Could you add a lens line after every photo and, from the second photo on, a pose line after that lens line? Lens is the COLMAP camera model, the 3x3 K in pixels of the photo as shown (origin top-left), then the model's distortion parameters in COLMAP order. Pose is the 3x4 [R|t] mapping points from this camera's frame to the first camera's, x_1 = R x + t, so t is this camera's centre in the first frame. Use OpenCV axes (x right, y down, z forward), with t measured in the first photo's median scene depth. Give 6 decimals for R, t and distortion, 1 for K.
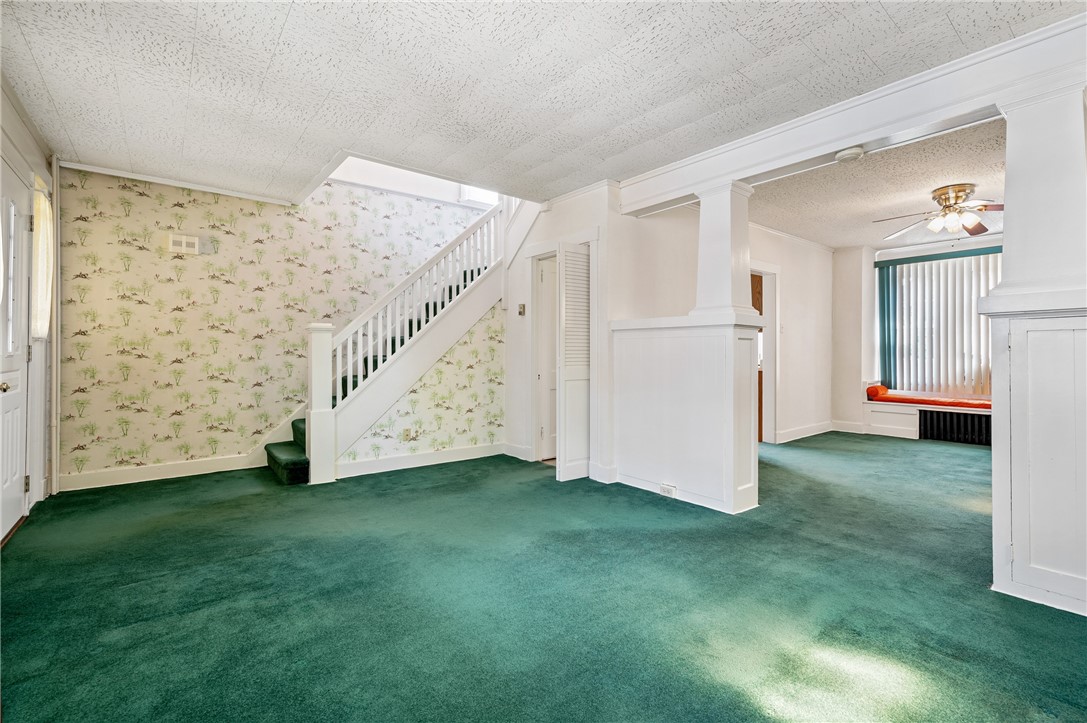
lens RADIAL K [[482.9, 0, 550.9], [0, 482.9, 351.8], [0, 0, 1]] dist [0.003428, -0.000074]
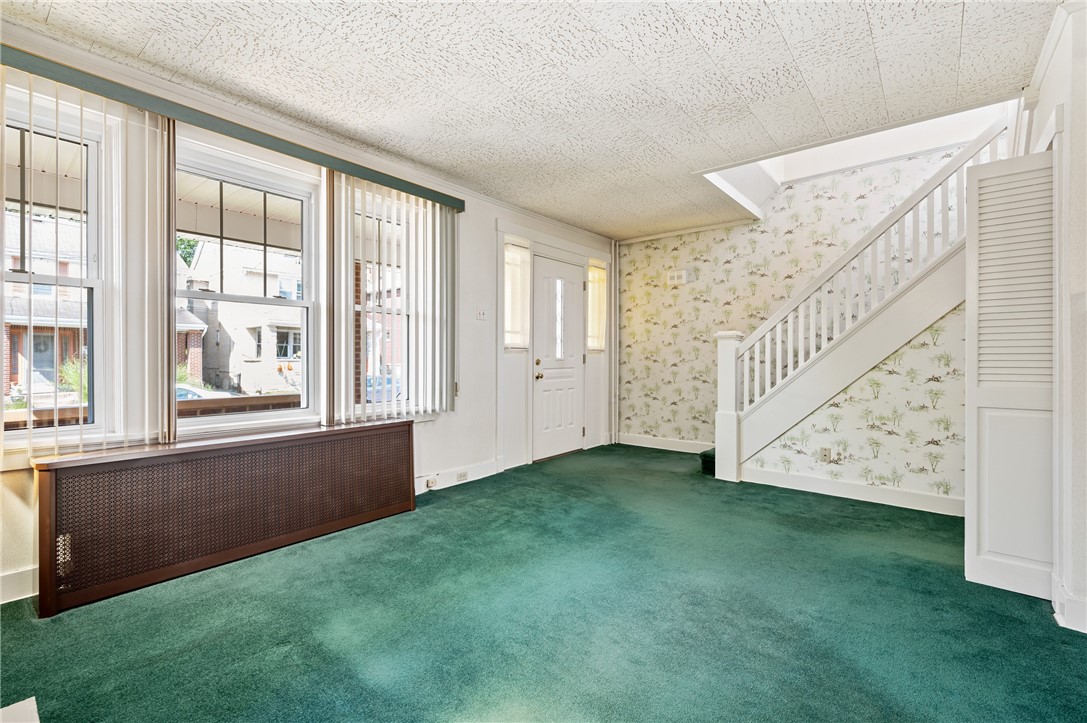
lens RADIAL K [[482.9, 0, 546.6], [0, 482.9, 358.1], [0, 0, 1]] dist [0.003428, -0.000074]
pose [[0.202529, -0.001536, -0.979275, 0.478477], [-0.001066, 0.999998, -0.001789, 0.003458], [0.979276, 0.001406, 0.202527, 0.378878]]
